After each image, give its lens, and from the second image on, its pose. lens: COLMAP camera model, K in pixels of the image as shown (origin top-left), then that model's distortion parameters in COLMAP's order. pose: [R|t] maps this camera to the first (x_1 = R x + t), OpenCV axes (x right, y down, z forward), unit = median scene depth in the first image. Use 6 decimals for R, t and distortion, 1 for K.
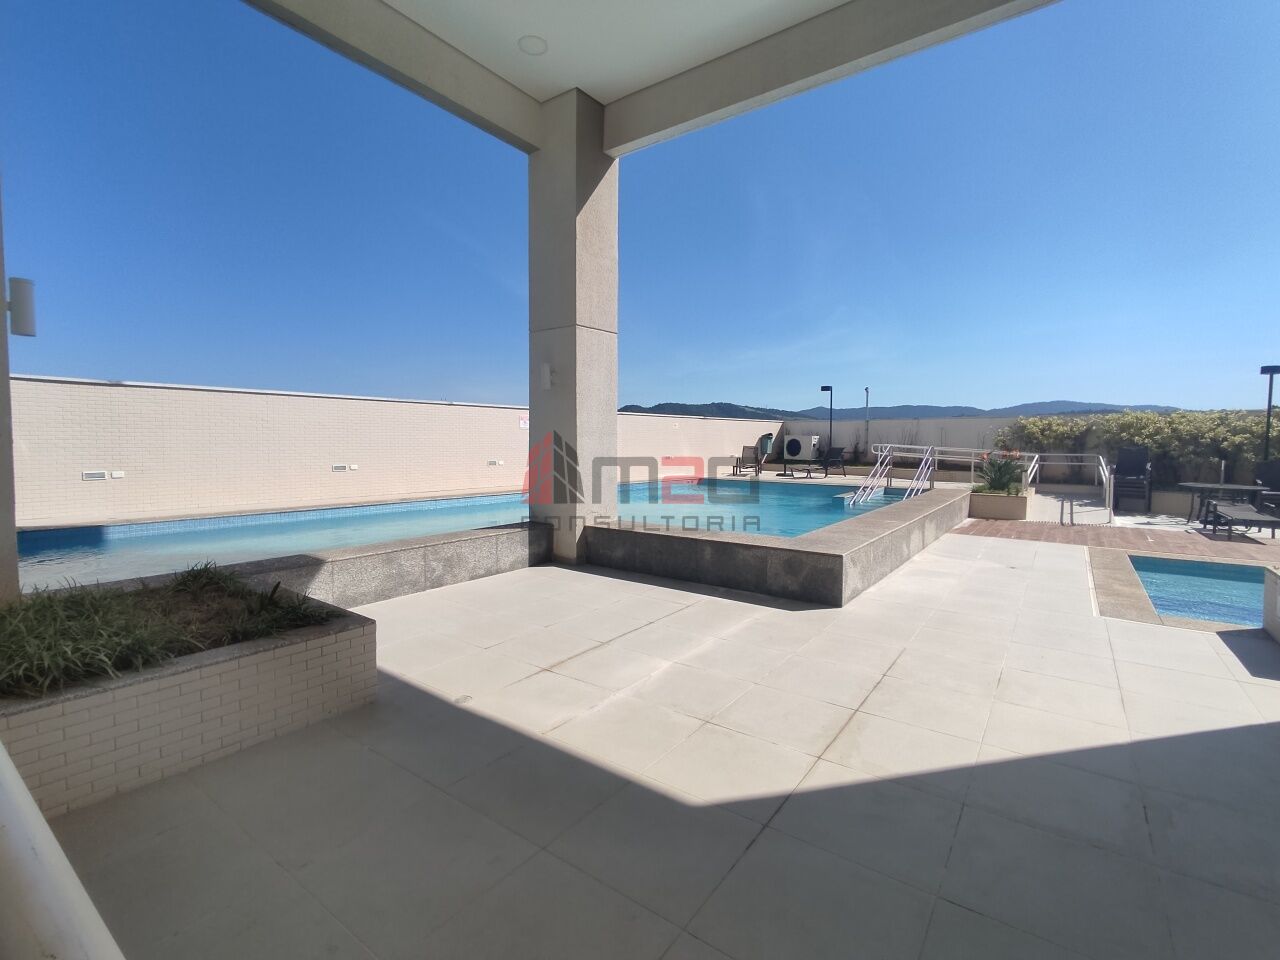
lens RADIAL K [[587.5, 0, 645.3], [0, 587.5, 475.0], [0, 0, 1]] dist [-0.000349, -0.001574]
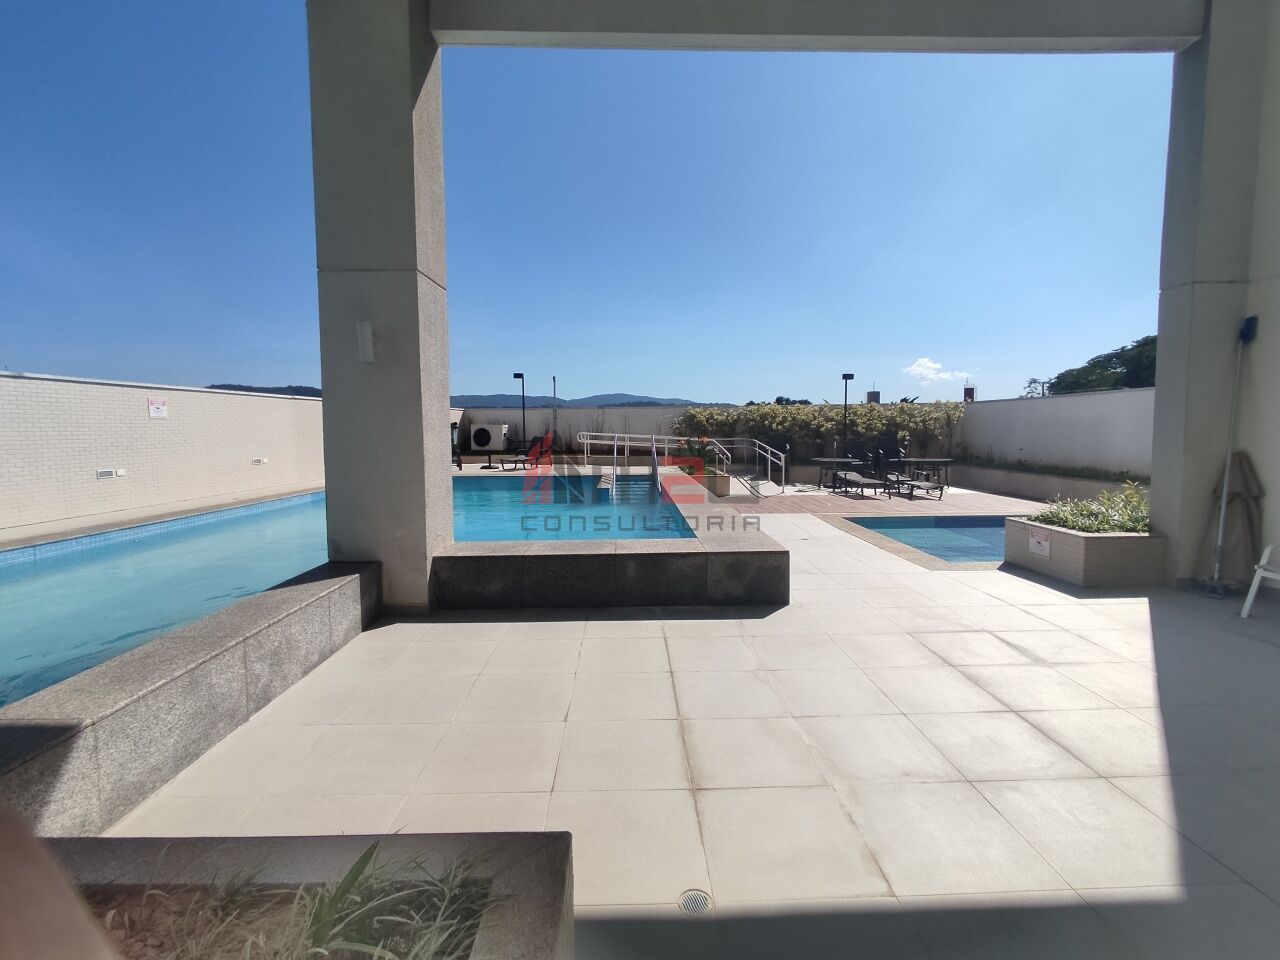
lens RADIAL K [[587.5, 0, 645.3], [0, 587.5, 475.0], [0, 0, 1]] dist [-0.000349, -0.001574]
pose [[0.792177, -0.059757, 0.607359, -0.206324], [0.046842, 0.998212, 0.037117, -0.017185], [-0.608491, -0.000954, 0.793560, 0.175859]]
